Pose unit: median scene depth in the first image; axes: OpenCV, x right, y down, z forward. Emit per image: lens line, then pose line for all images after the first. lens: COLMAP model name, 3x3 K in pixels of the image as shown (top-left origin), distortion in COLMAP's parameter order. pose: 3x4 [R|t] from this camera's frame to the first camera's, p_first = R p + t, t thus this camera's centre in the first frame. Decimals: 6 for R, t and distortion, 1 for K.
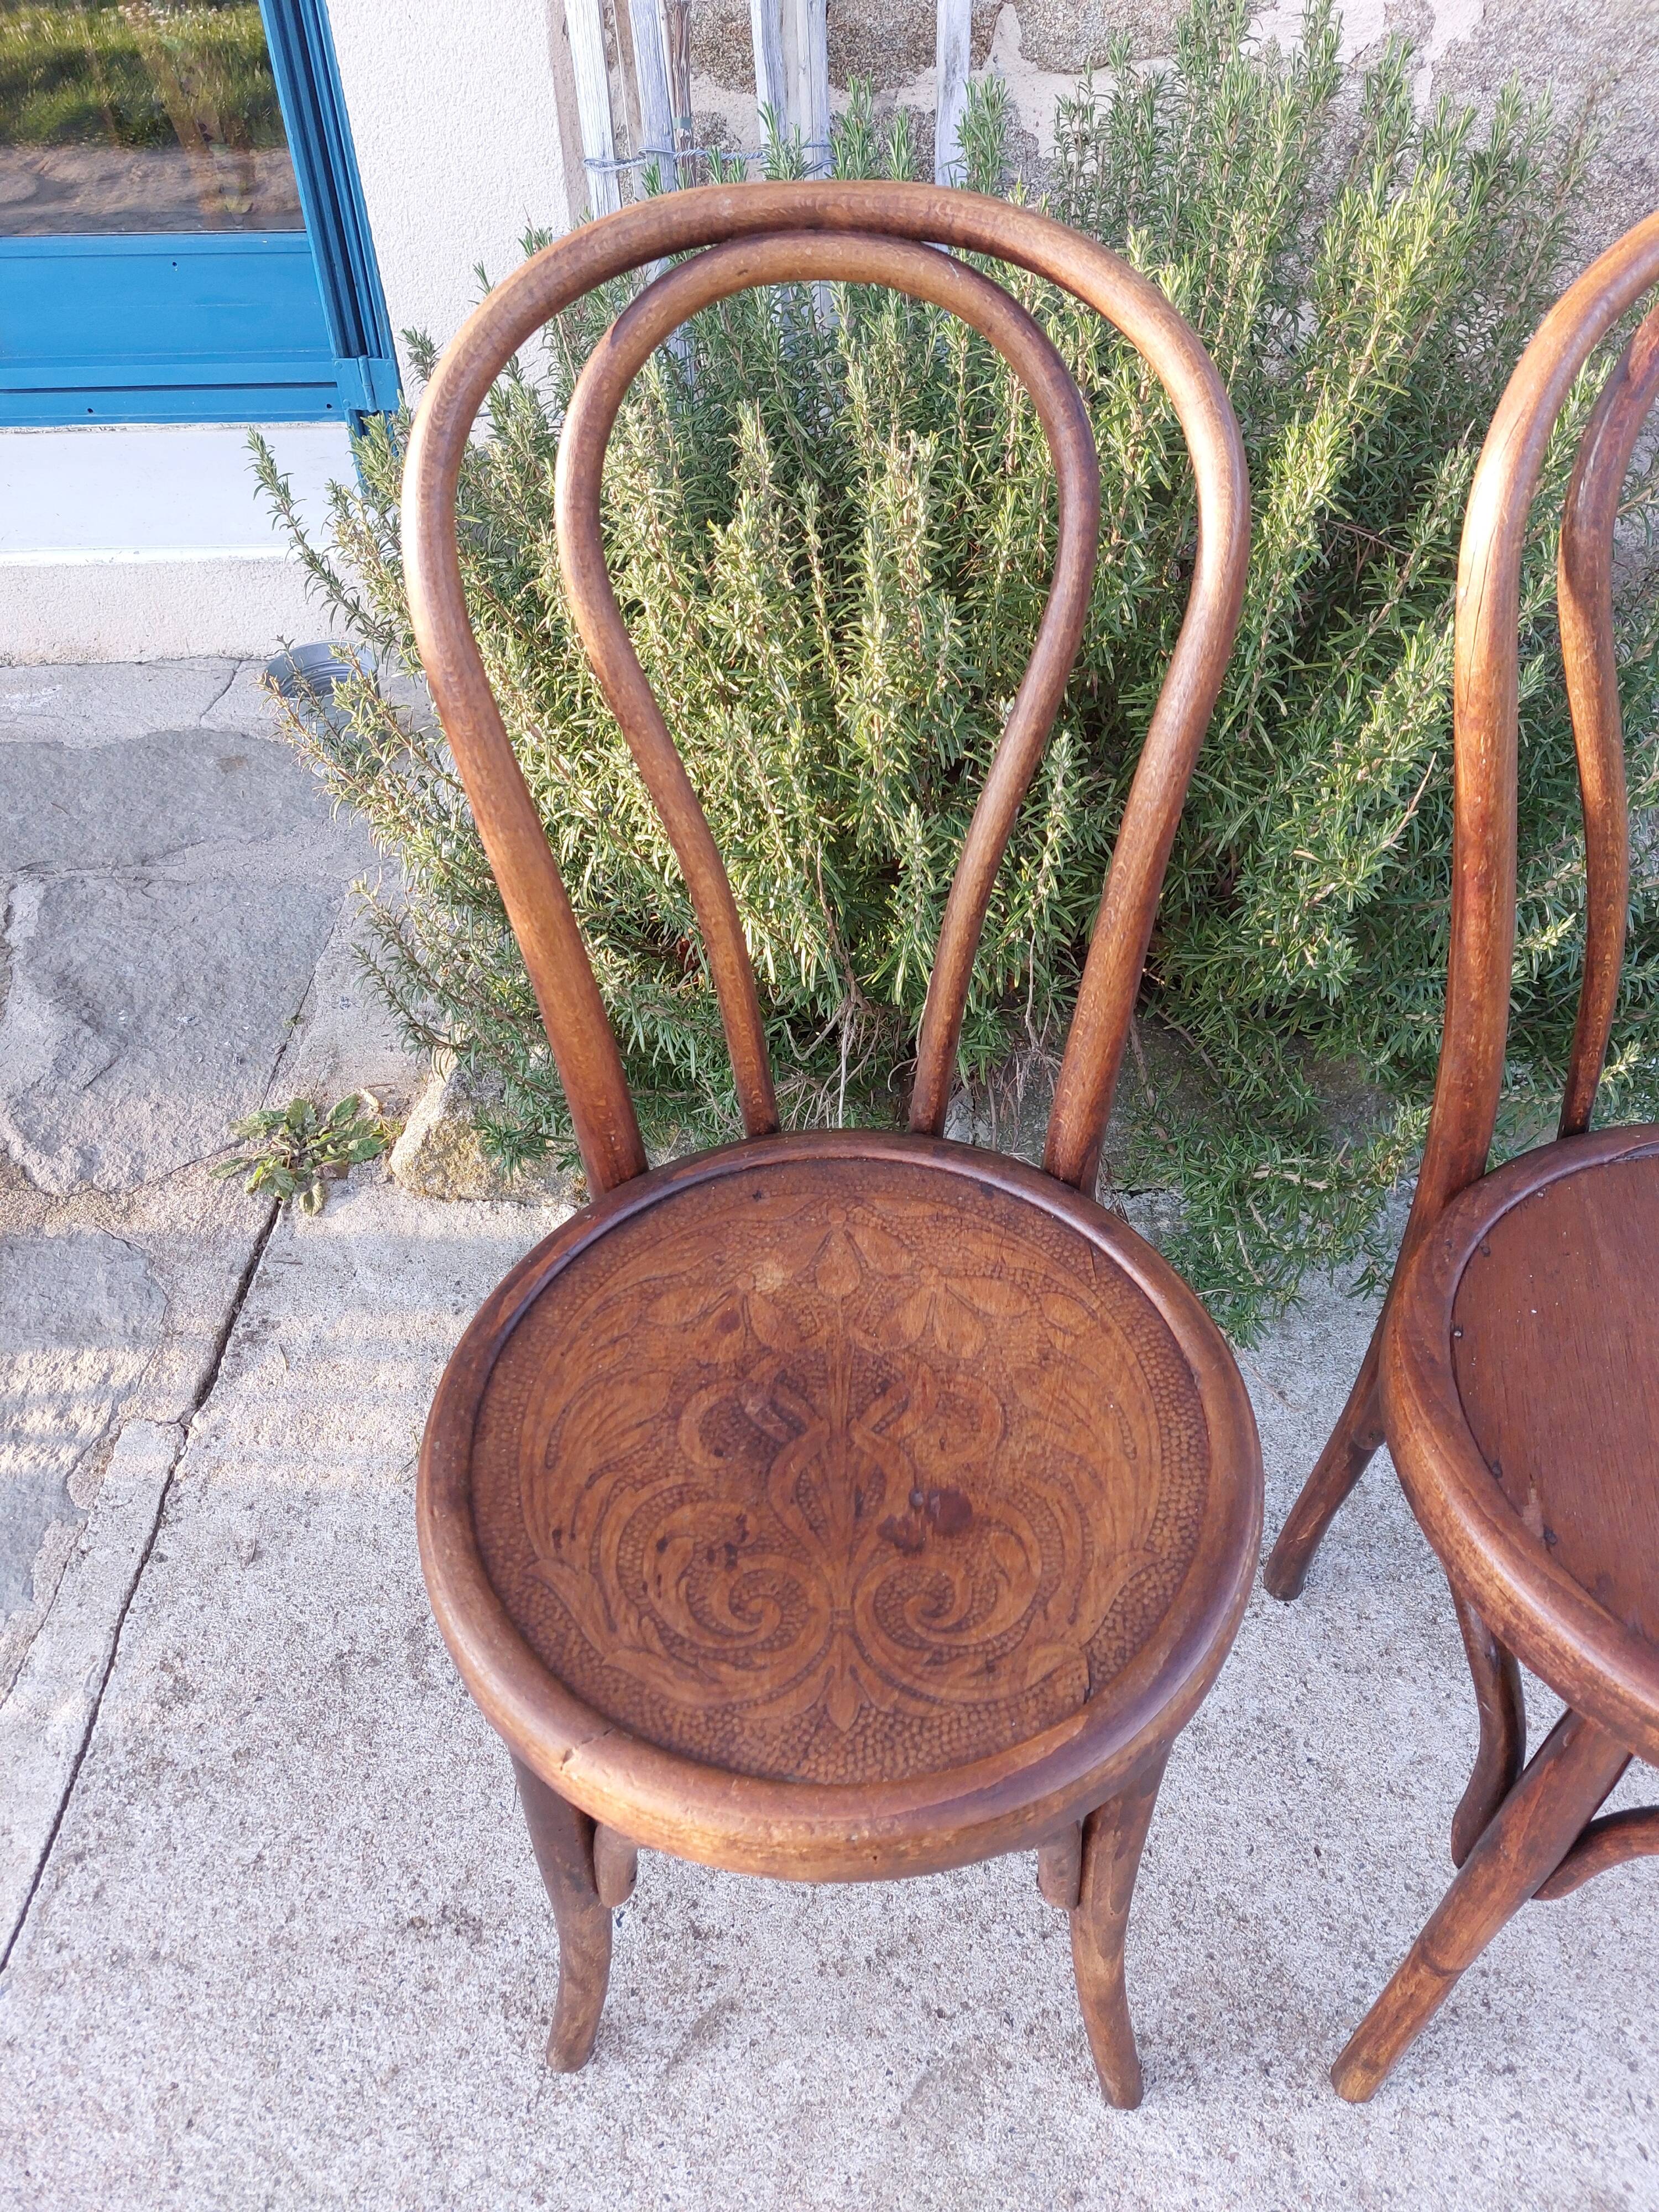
lens RADIAL K [[1594.6, 0, 849.5], [0, 1594.6, 1134.0], [0, 0, 1]] dist [0.050171, -0.043272]
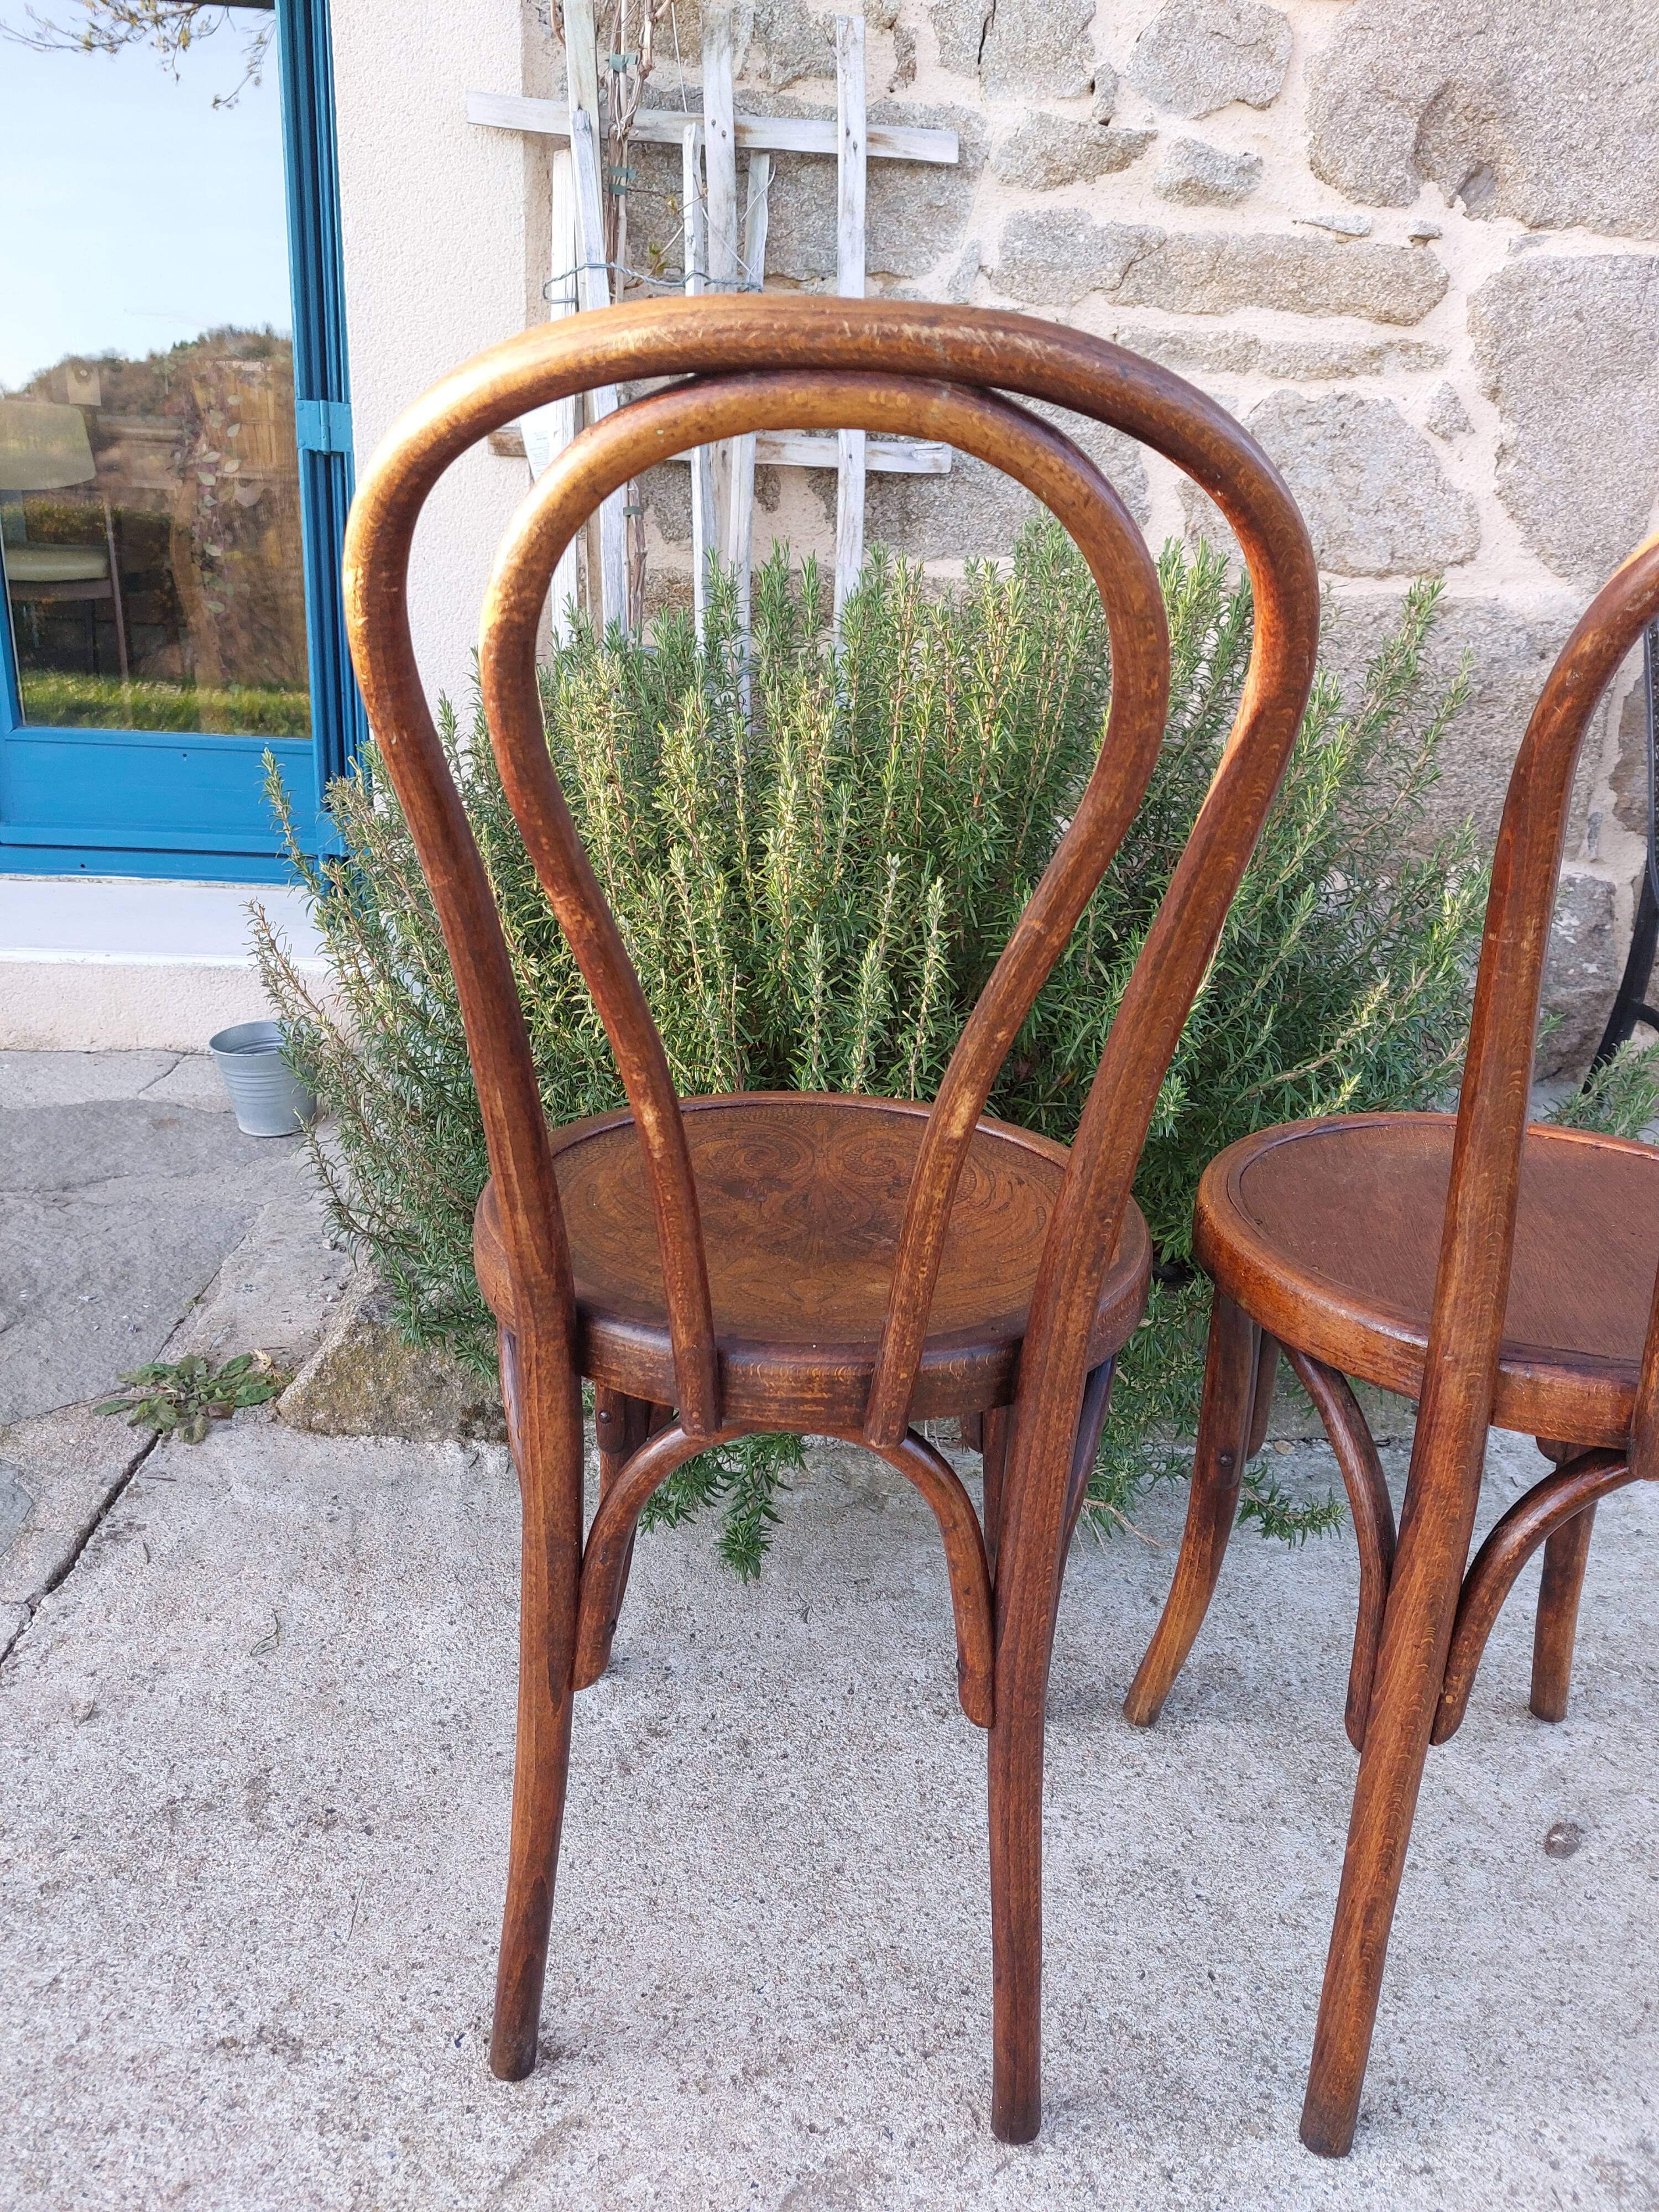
lens RADIAL K [[1602.5, 0, 851.8], [0, 1602.5, 1126.9], [0, 0, 1]] dist [0.031290, -0.023812]
pose [[0.996142, 0.046161, 0.074634, -0.014915], [-0.013529, 0.921088, -0.389118, 0.372551], [-0.086707, 0.386607, 0.918159, -0.048737]]
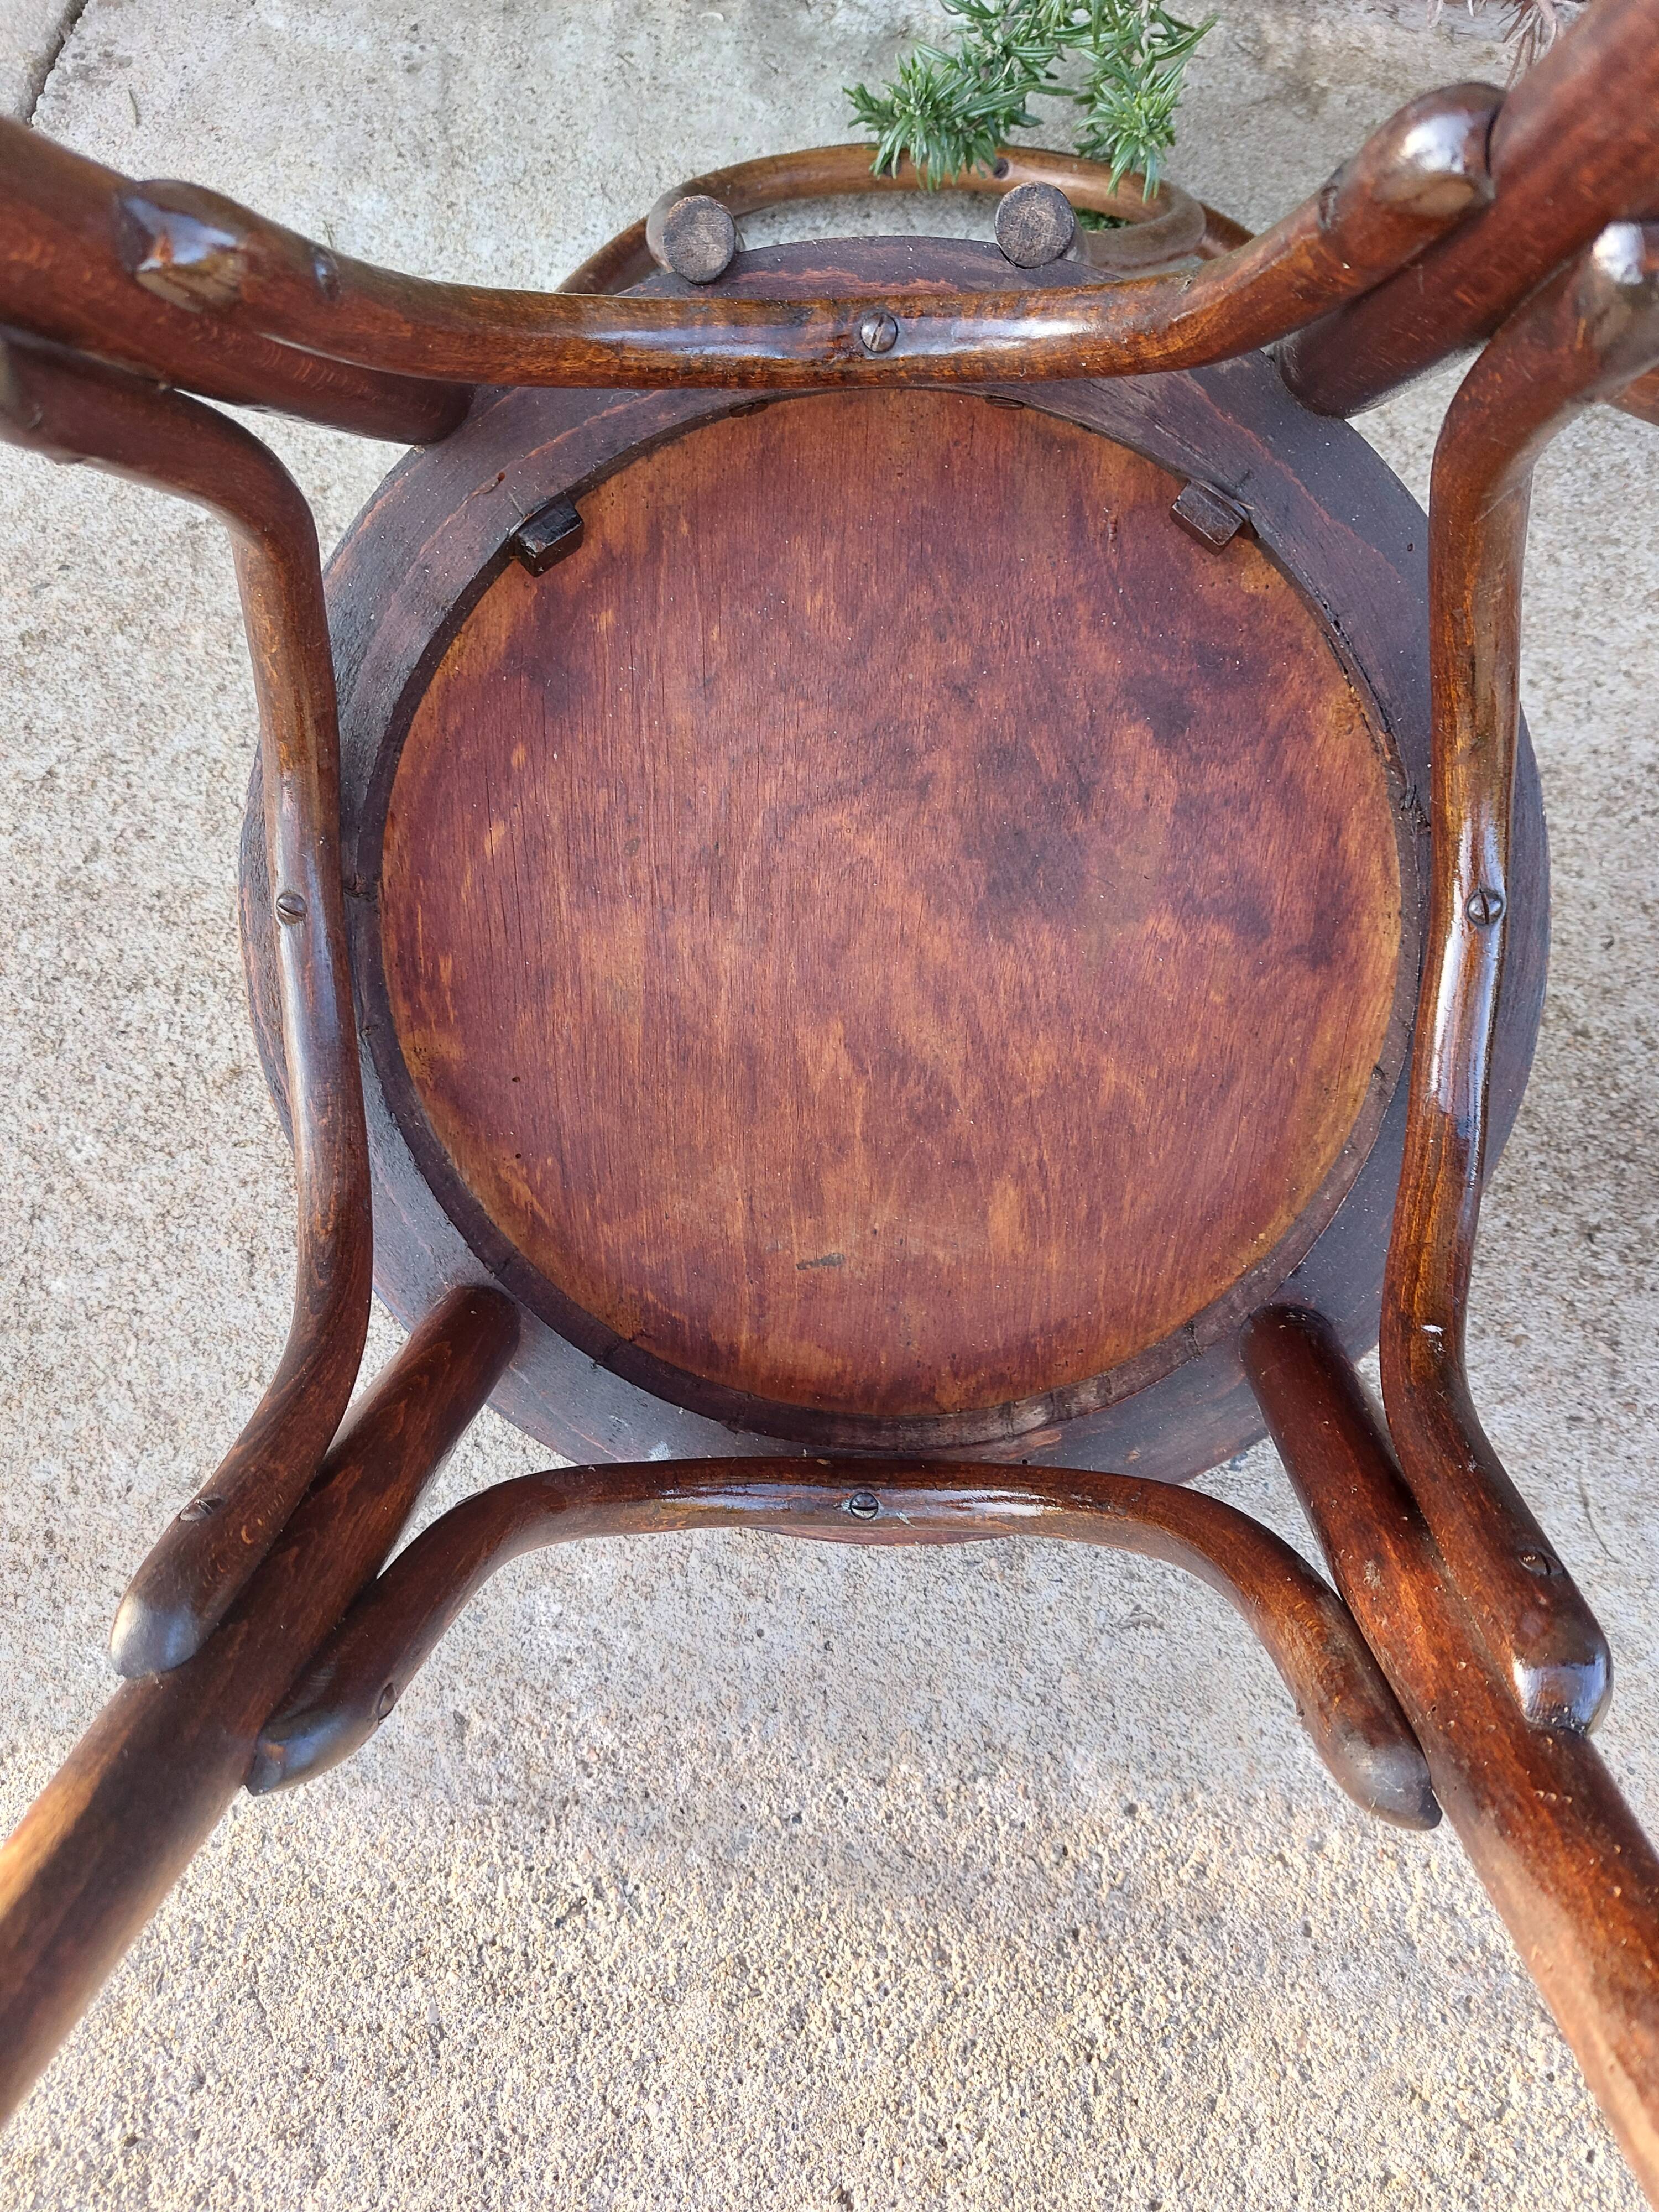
lens RADIAL K [[1628.9, 0, 853.0], [0, 1628.9, 1137.8], [0, 0, 1]] dist [0.012805, -0.012762]
pose [[0.991882, 0.121407, -0.037826, -0.005816], [-0.096995, 0.914686, 0.392355, 0.308414], [0.082233, -0.385501, 0.919036, 0.388931]]
